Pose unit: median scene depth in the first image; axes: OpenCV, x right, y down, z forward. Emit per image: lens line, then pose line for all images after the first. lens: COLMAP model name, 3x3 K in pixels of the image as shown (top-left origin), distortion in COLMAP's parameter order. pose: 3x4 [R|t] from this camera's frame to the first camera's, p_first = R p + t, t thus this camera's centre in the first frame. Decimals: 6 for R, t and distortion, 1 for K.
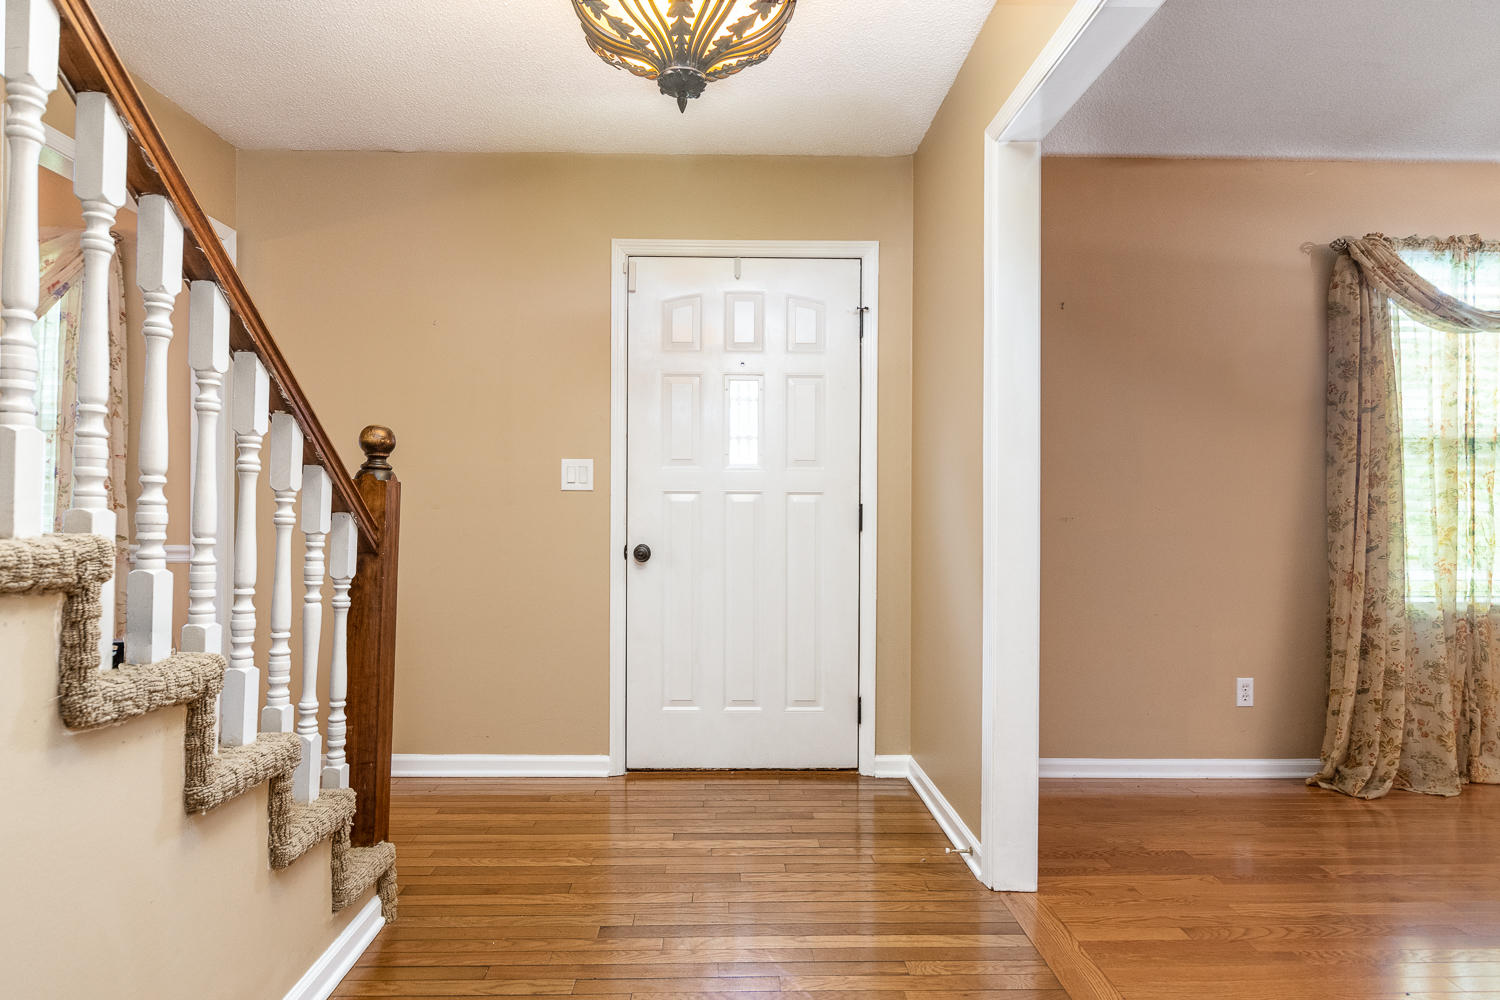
lens RADIAL K [[832.6, 0, 746.0], [0, 832.6, 511.9], [0, 0, 1]] dist [-0.002248, -0.001125]
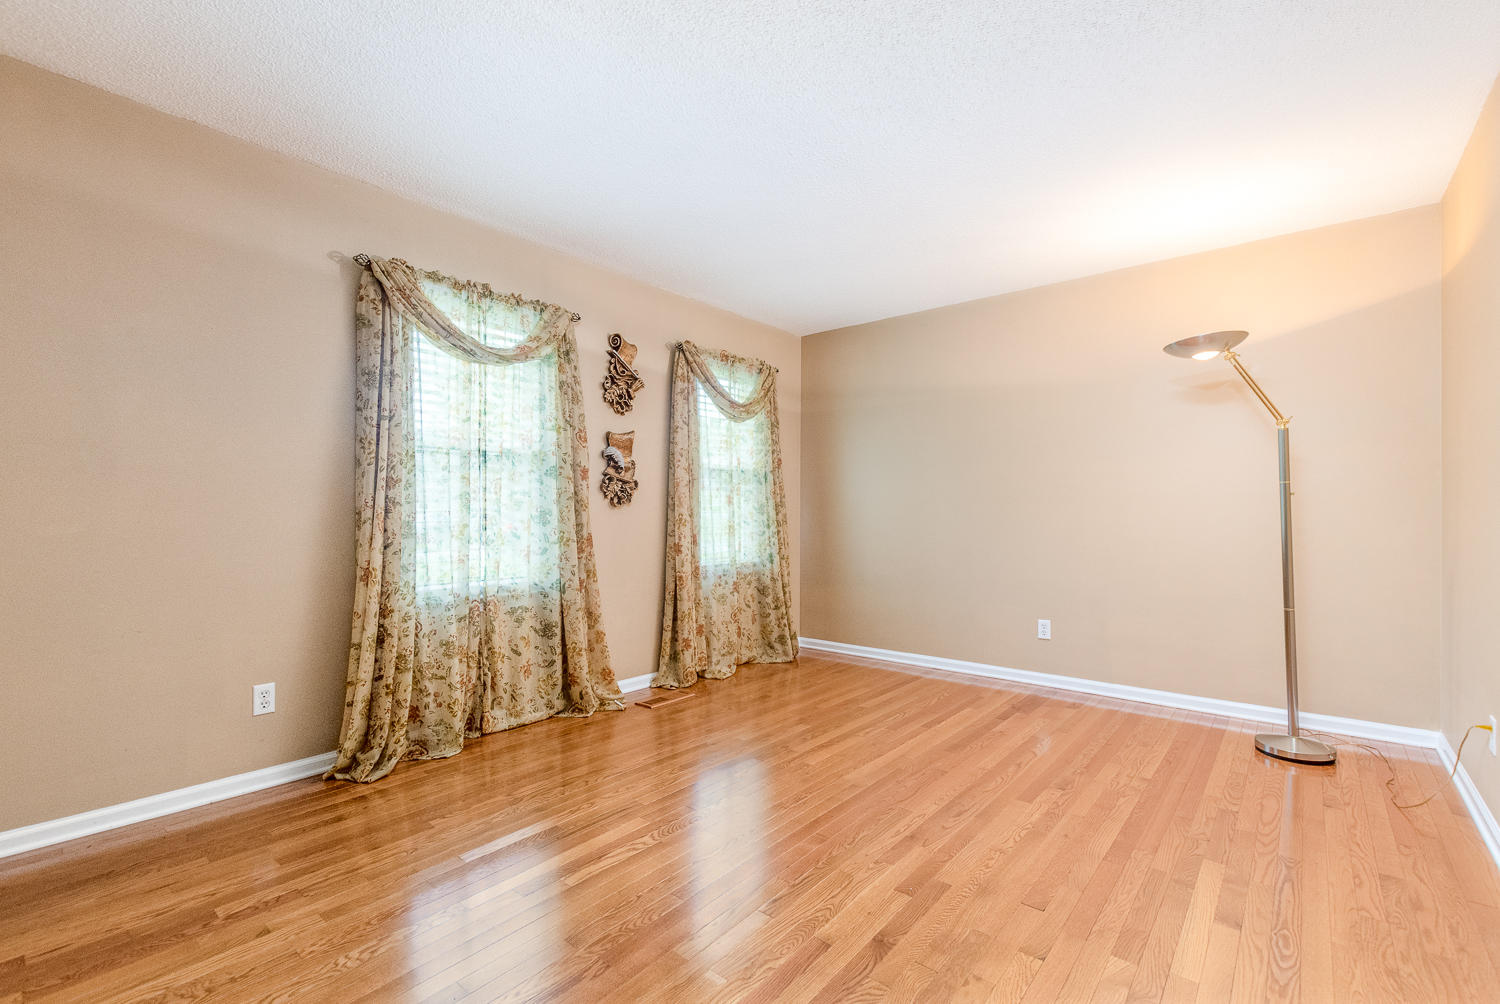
lens RADIAL K [[664.0, 0, 747.6], [0, 664.0, 507.9], [0, 0, 1]] dist [0.002979, 0.000184]
pose [[0.650216, 0.000293, 0.759749, 0.394185], [0.002771, 0.999992, -0.002757, -0.001020], [-0.759744, 0.003898, 0.650210, 0.075597]]
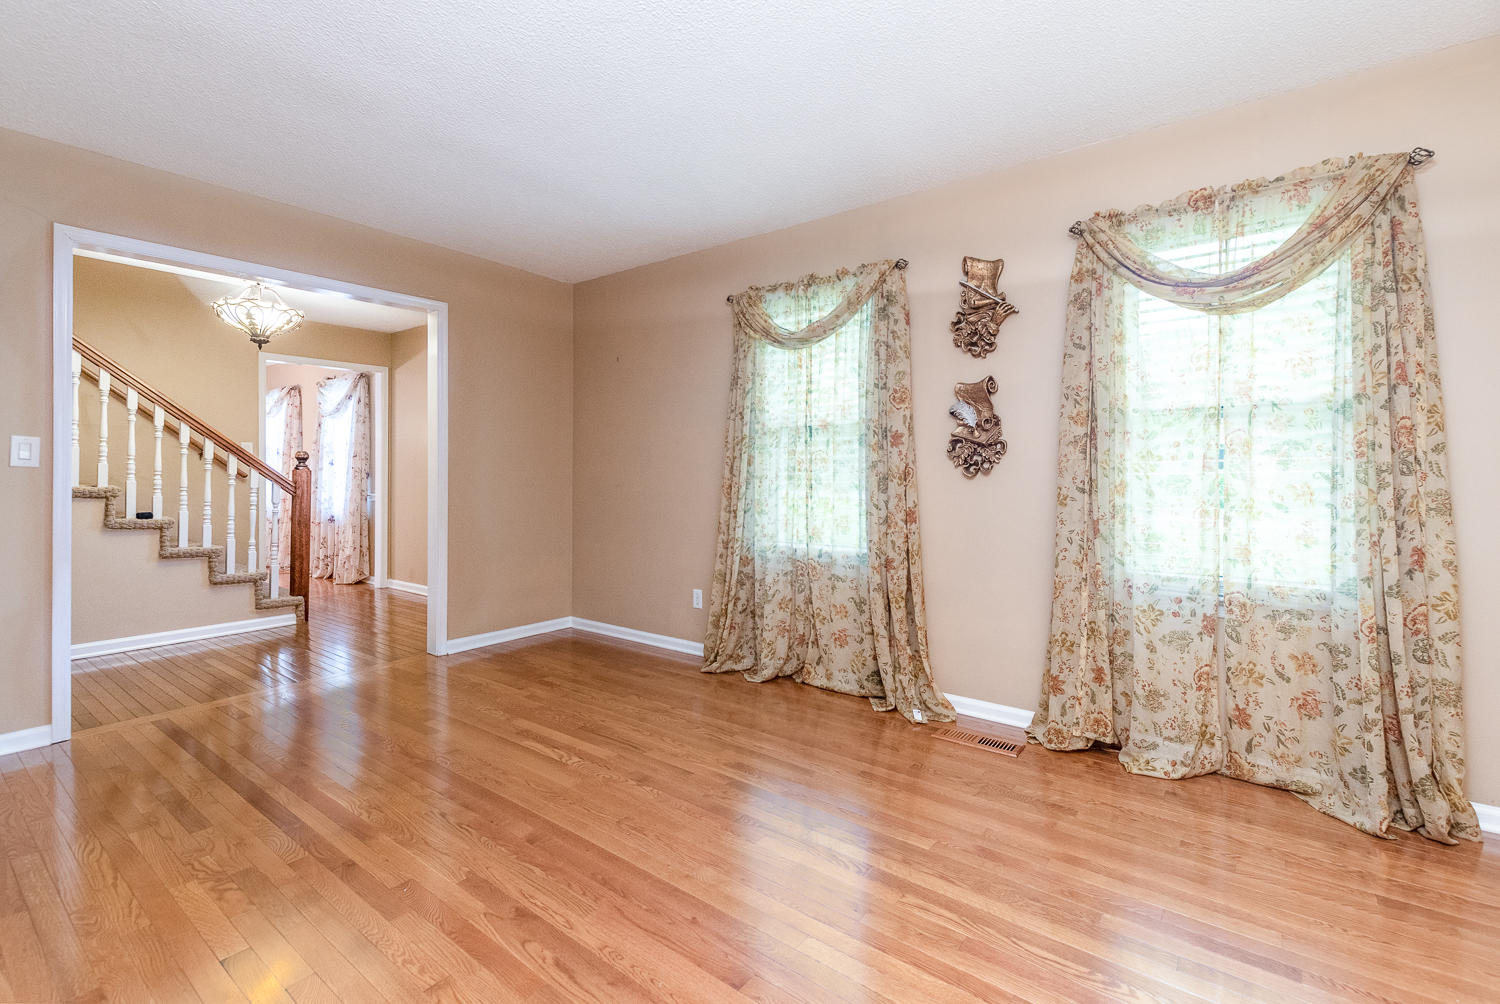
lens RADIAL K [[674.8, 0, 749.7], [0, 674.8, 479.3], [0, 0, 1]] dist [0.002474, 0.000306]
pose [[0.785917, -0.000992, -0.618331, 1.502726], [0.000236, 0.999999, -0.001305, -0.002059], [0.618332, 0.000880, 0.785917, 0.087208]]
